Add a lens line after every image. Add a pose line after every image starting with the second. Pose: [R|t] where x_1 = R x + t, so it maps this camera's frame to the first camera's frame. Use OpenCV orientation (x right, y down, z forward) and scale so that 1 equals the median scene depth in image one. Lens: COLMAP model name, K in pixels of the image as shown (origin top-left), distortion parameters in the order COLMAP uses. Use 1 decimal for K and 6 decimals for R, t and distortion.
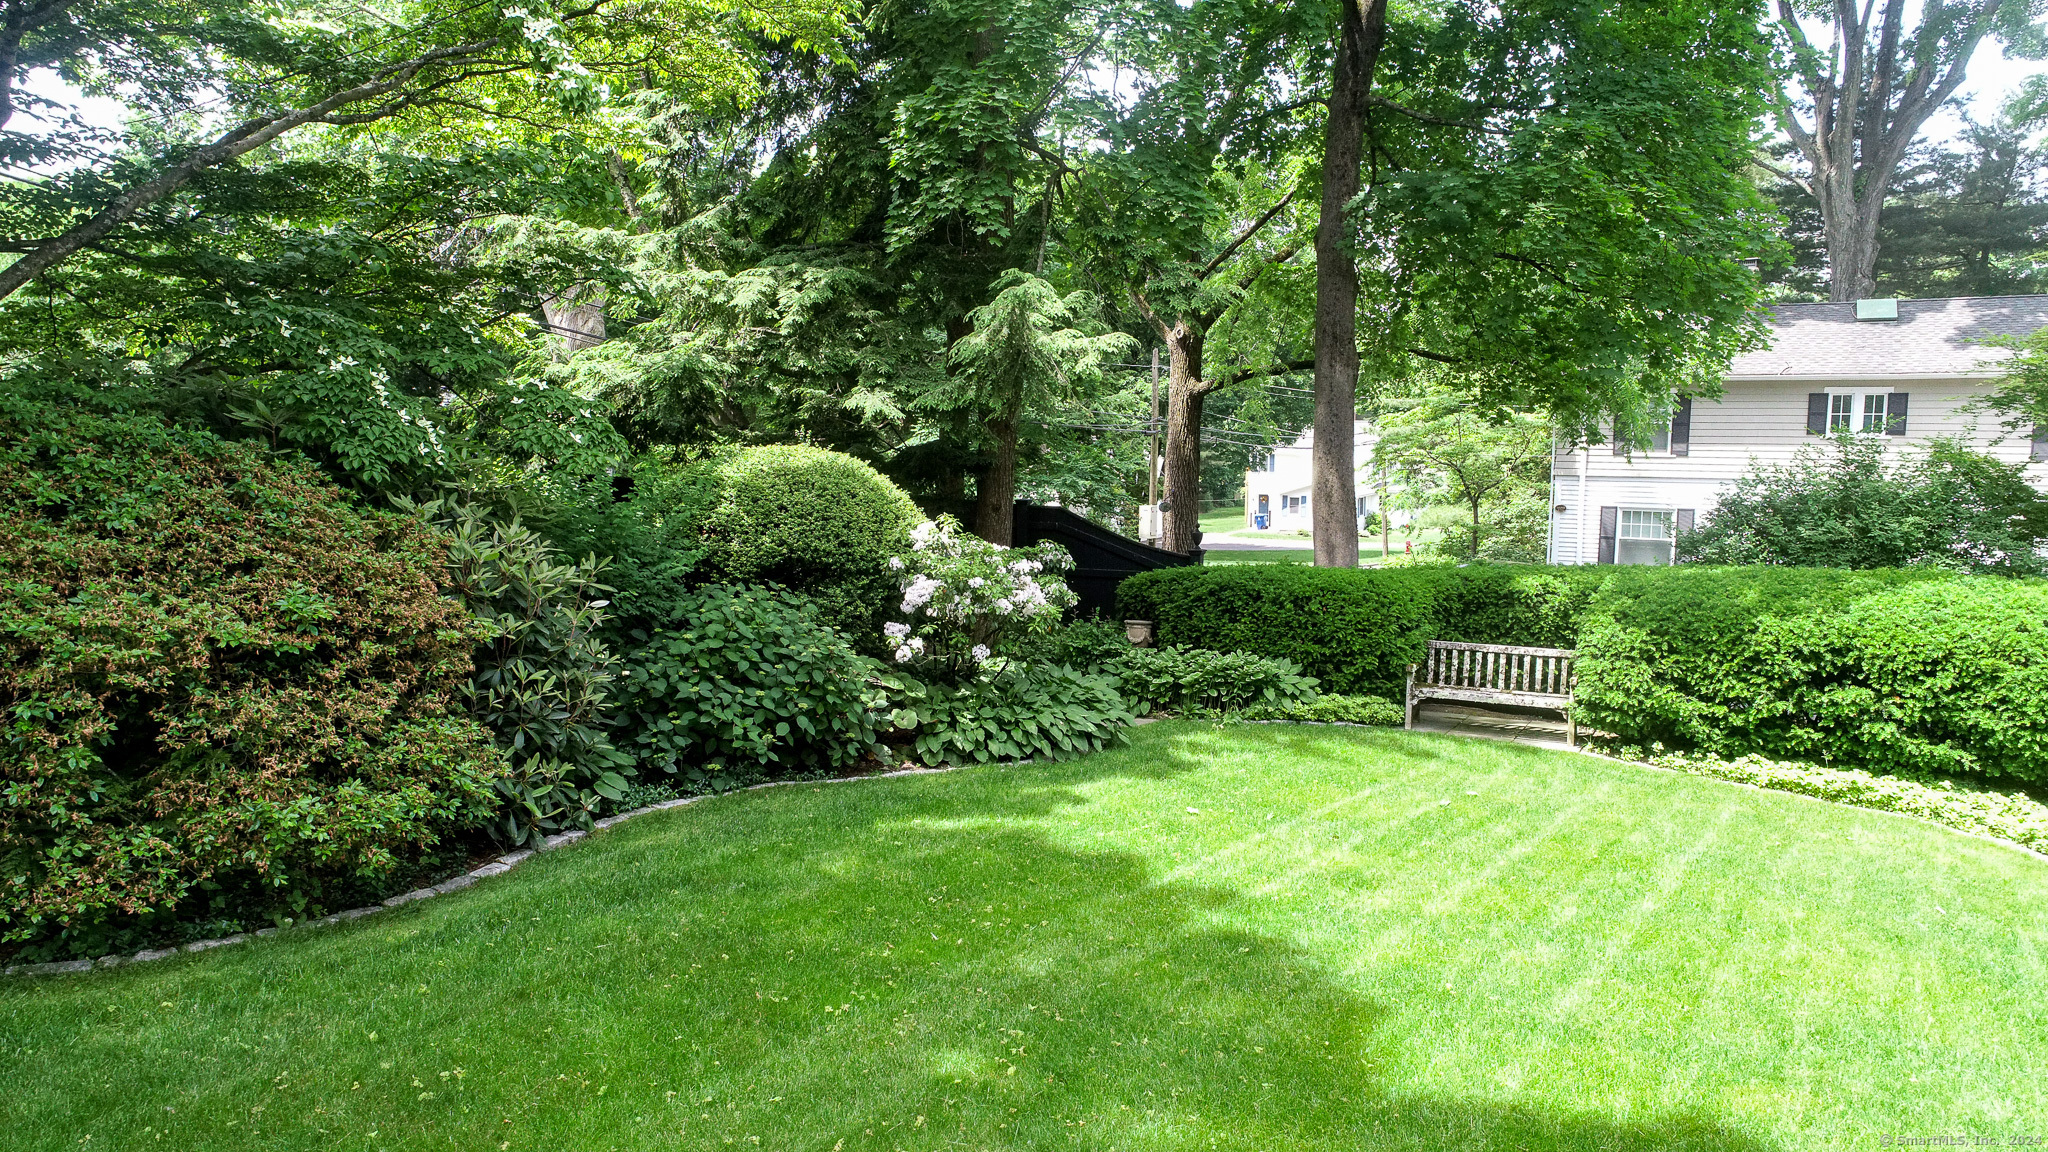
lens RADIAL K [[1404.2, 0, 1024.0], [0, 1404.2, 576.0], [0, 0, 1]] dist [-0.000867, -0.000176]
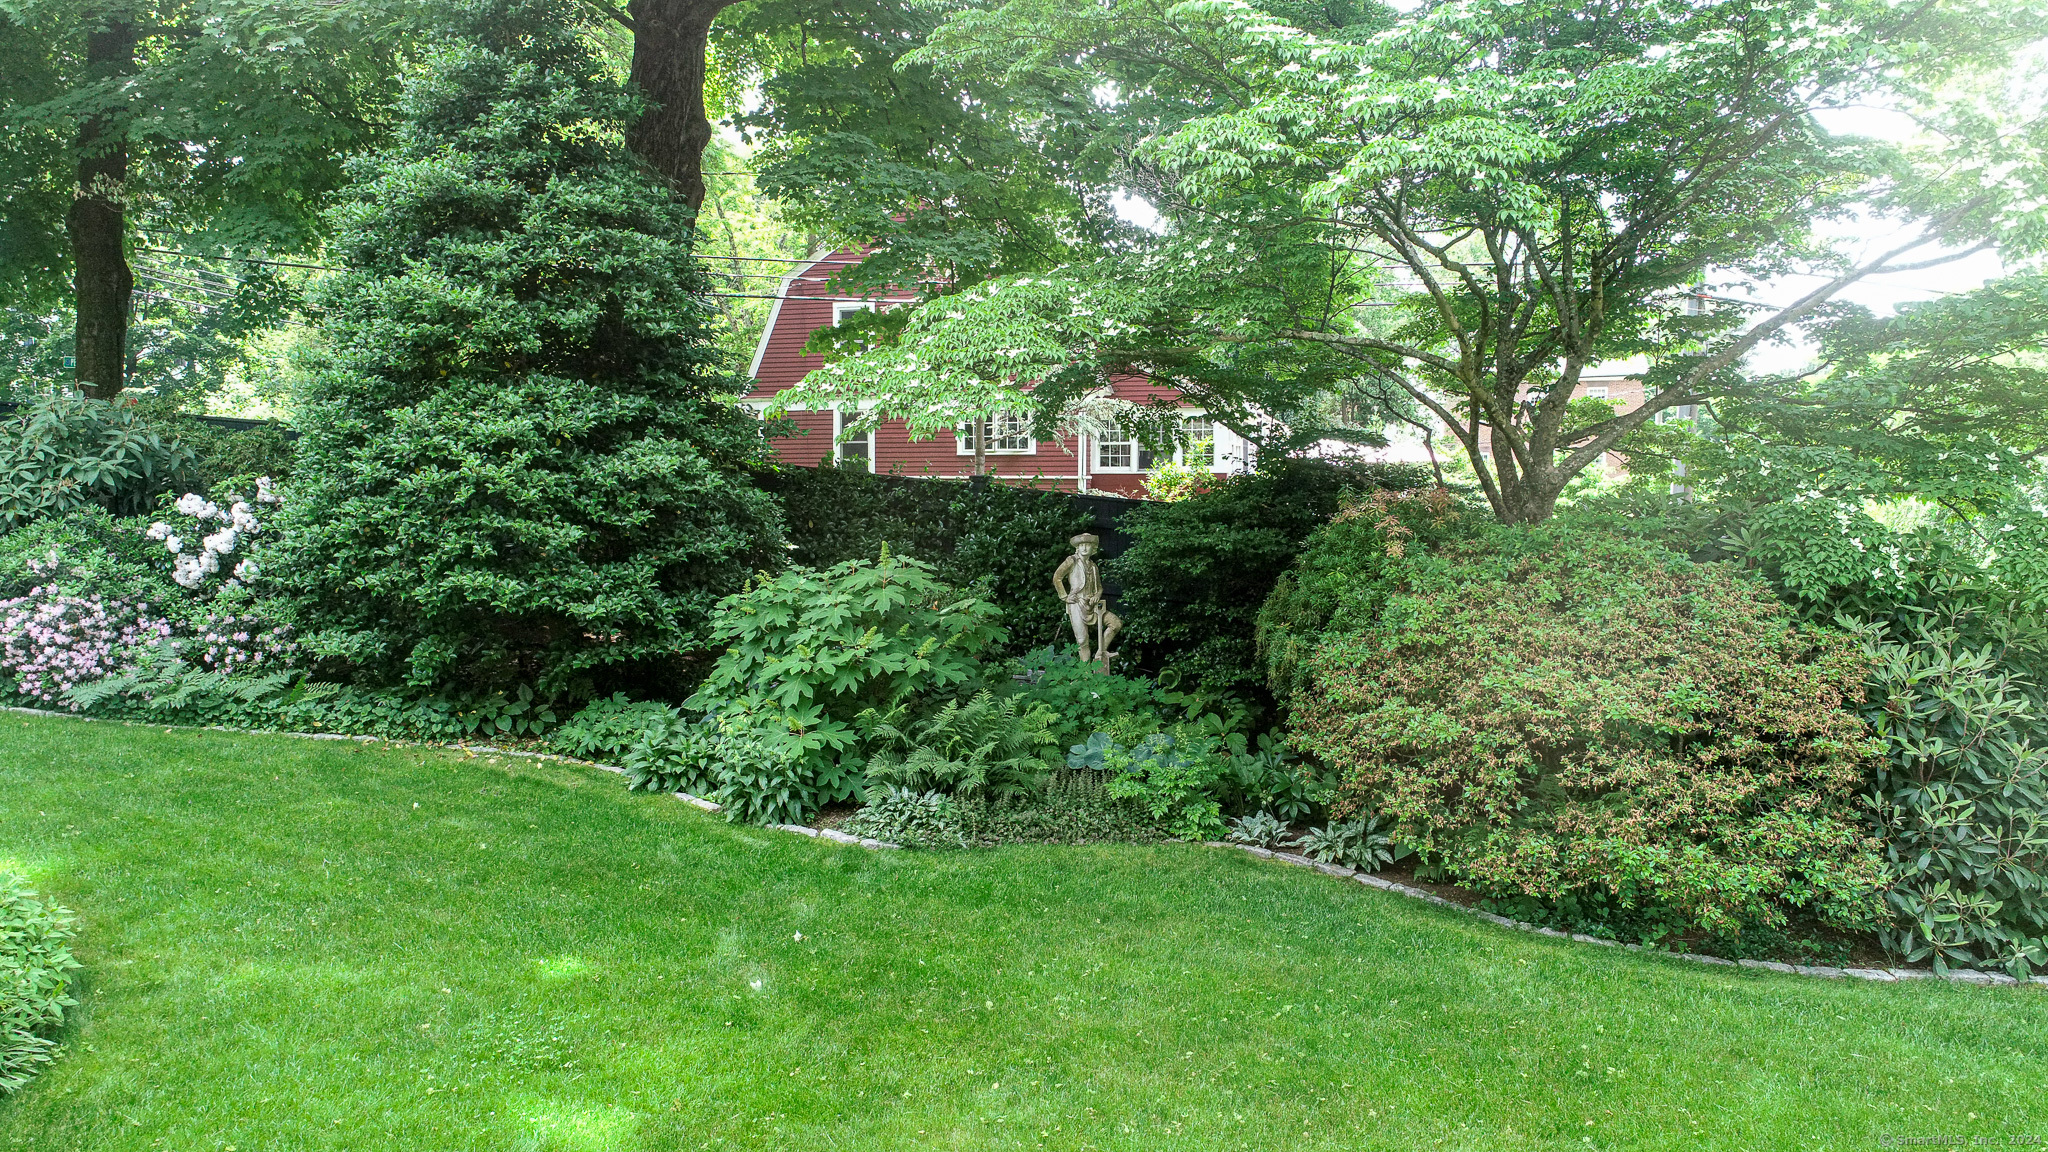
lens RADIAL K [[1404.2, 0, 1024.0], [0, 1404.2, 576.0], [0, 0, 1]] dist [-0.000867, -0.000176]
pose [[0.256067, 0.051562, -0.965283, 0.511233], [-0.102307, 0.994414, 0.025978, -0.056016], [0.961230, 0.092103, 0.259912, 0.098689]]
